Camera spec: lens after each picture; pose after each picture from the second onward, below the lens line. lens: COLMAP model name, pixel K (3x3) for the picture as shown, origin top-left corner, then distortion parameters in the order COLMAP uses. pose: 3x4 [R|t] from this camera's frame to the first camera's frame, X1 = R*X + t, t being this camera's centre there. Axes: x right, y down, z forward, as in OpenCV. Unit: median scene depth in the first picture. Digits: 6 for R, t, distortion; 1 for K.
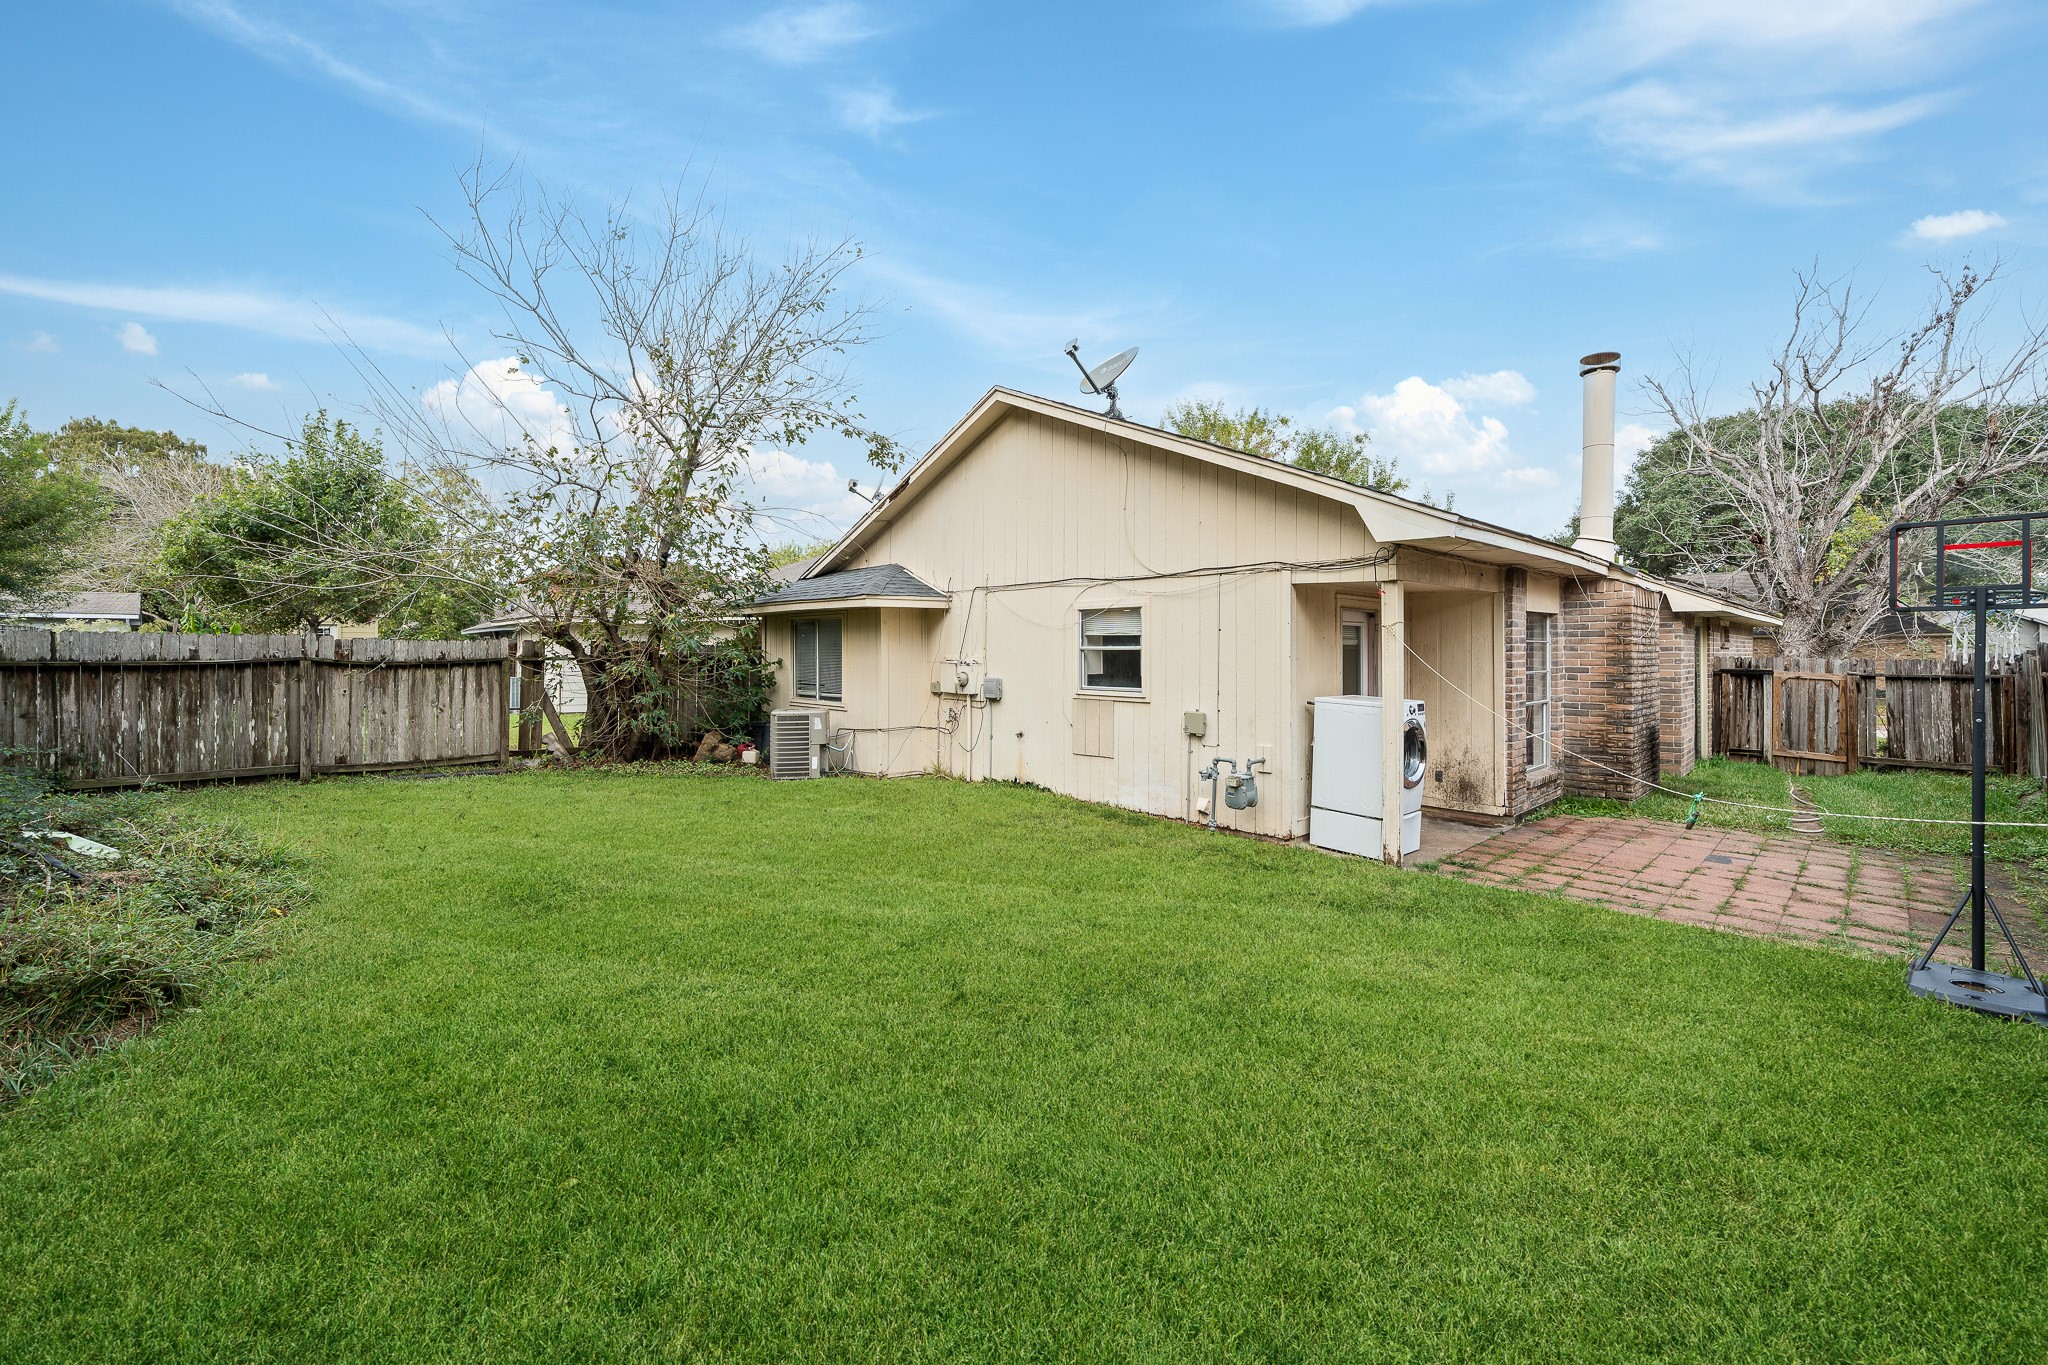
lens RADIAL K [[800.5, 0, 1027.6], [0, 800.5, 661.2], [0, 0, 1]] dist [-0.001349, -0.000147]
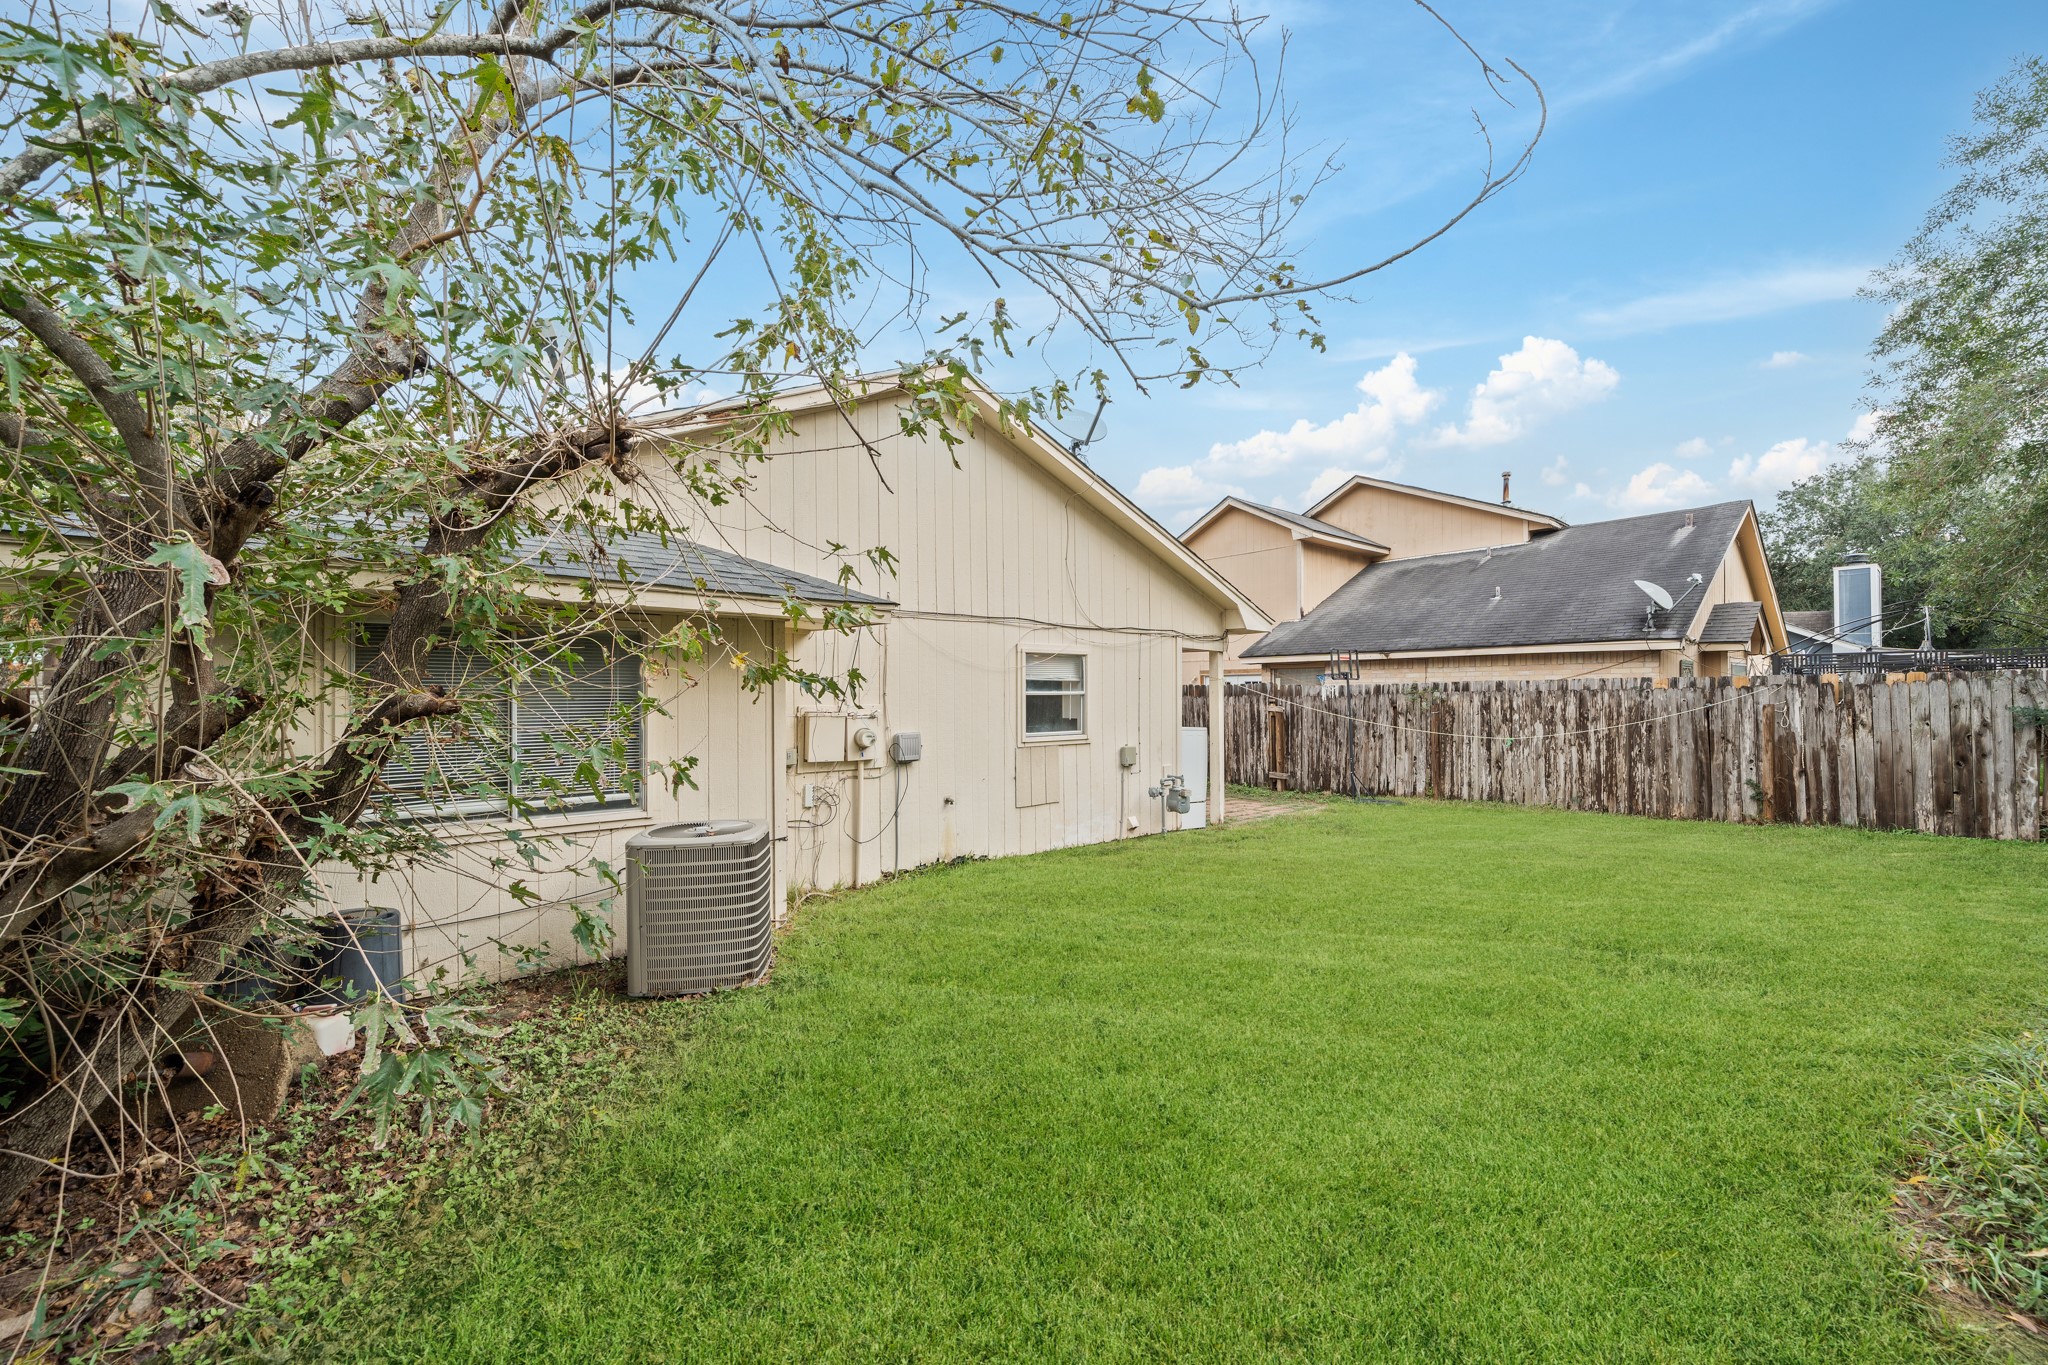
lens RADIAL K [[800.5, 0, 1027.5], [0, 800.5, 689.2], [0, 0, 1]] dist [-0.001349, -0.000147]
pose [[0.059871, 0.003204, 0.998201, -0.762540], [0.016163, 0.999861, -0.004179, -0.014749], [-0.998075, 0.016384, 0.059811, 0.825802]]
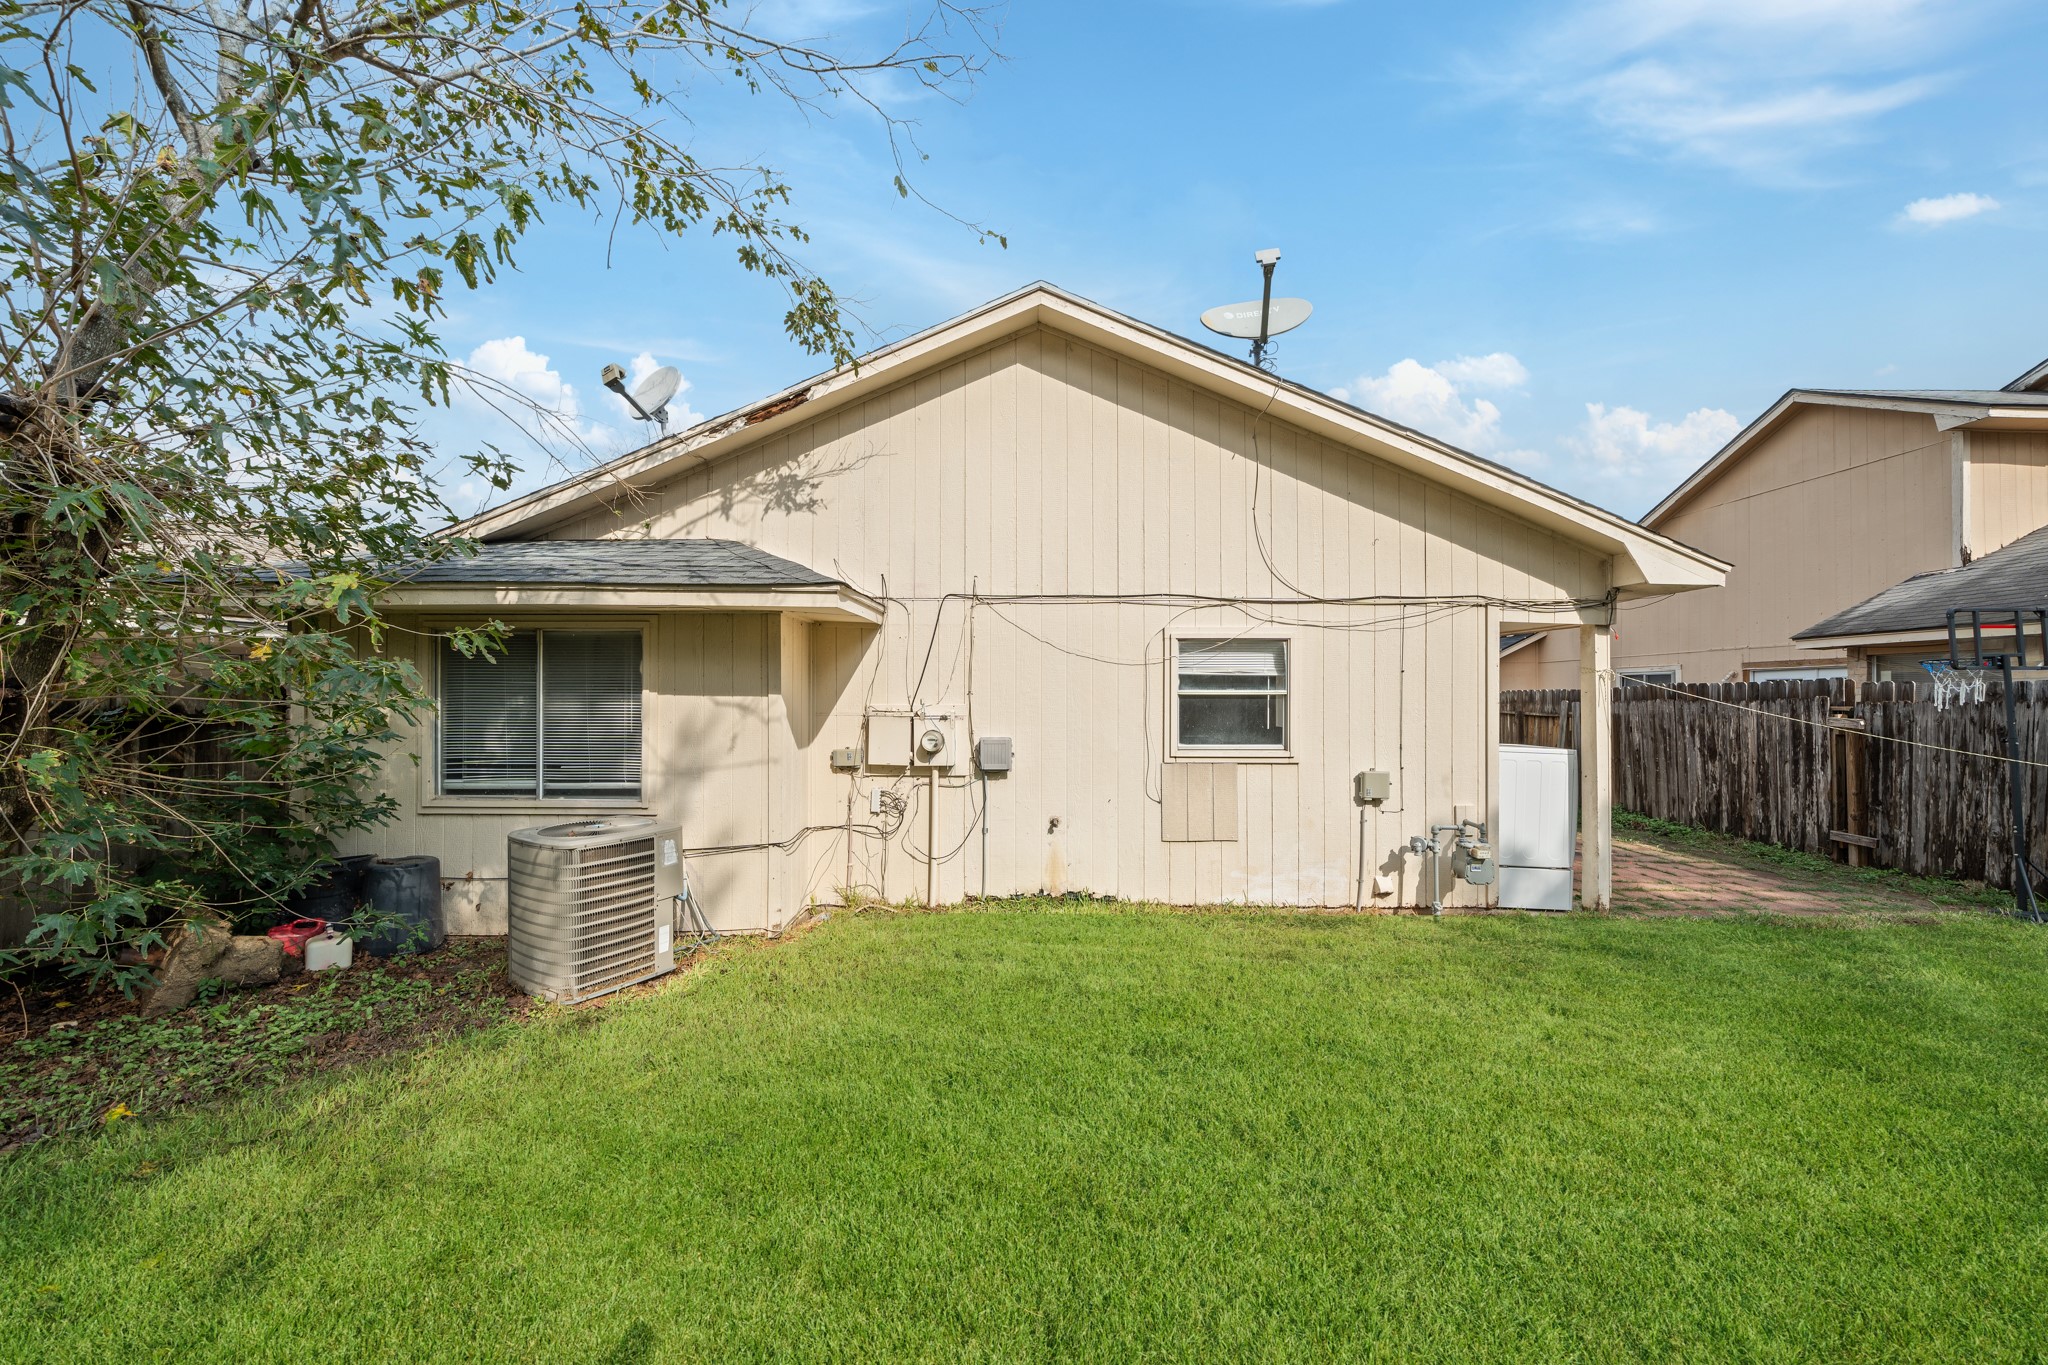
lens RADIAL K [[700.2, 0, 1022.3], [0, 700.2, 692.4], [0, 0, 1]] dist [-0.006877, 0.000090]
pose [[0.693604, 0.004378, 0.720343, -0.421271], [0.007358, 0.999886, -0.013161, -0.007728], [-0.720319, 0.014429, 0.693493, 0.585121]]
